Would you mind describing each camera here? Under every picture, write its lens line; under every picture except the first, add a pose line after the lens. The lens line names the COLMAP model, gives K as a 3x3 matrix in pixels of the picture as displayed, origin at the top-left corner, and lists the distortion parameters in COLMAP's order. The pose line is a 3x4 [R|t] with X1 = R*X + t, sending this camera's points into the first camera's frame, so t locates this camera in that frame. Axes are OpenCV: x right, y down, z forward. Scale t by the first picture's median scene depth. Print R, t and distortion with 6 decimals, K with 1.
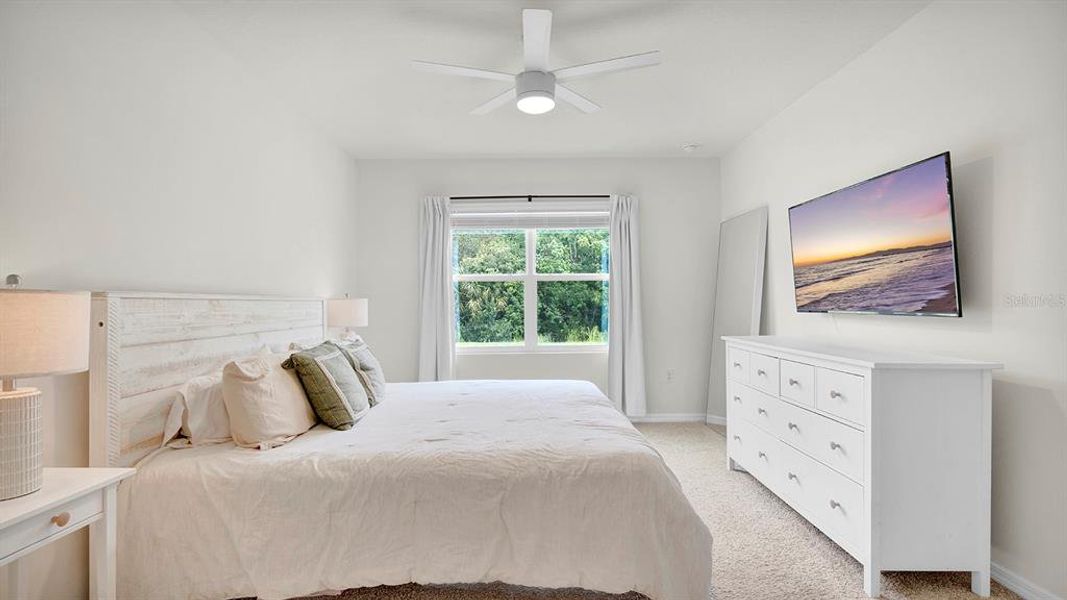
lens RADIAL K [[497.3, 0, 523.4], [0, 497.3, 297.8], [0, 0, 1]] dist [-0.008330, 0.003506]
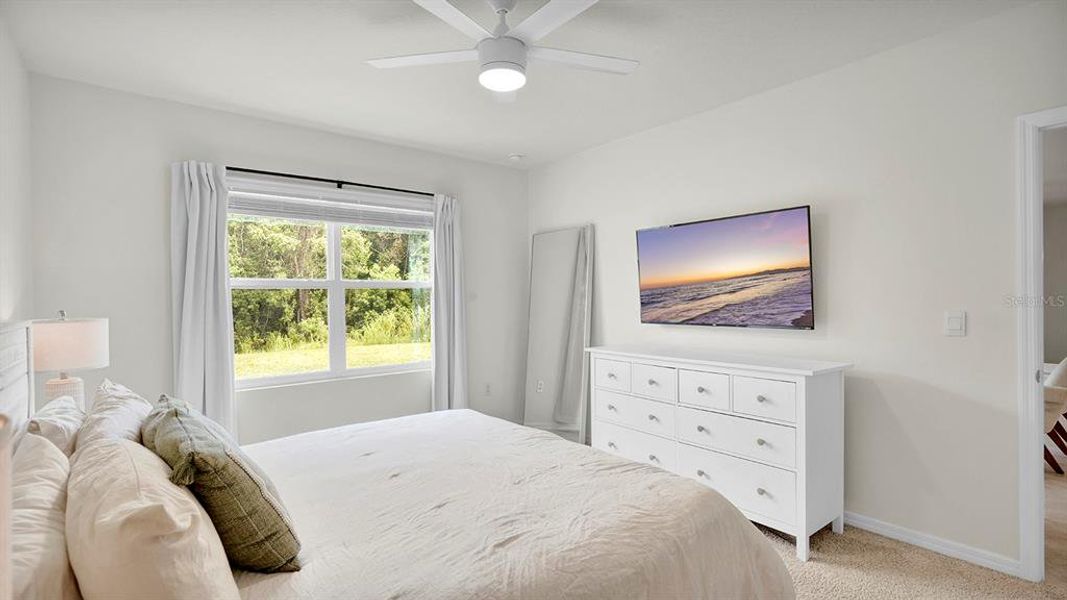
lens RADIAL K [[497.3, 0, 520.1], [0, 497.3, 299.5], [0, 0, 1]] dist [-0.008330, 0.003506]
pose [[0.778258, -0.002657, 0.627939, -0.515007], [-0.002179, 0.999974, 0.006932, -0.044878], [-0.627941, -0.006763, 0.778231, 0.401160]]
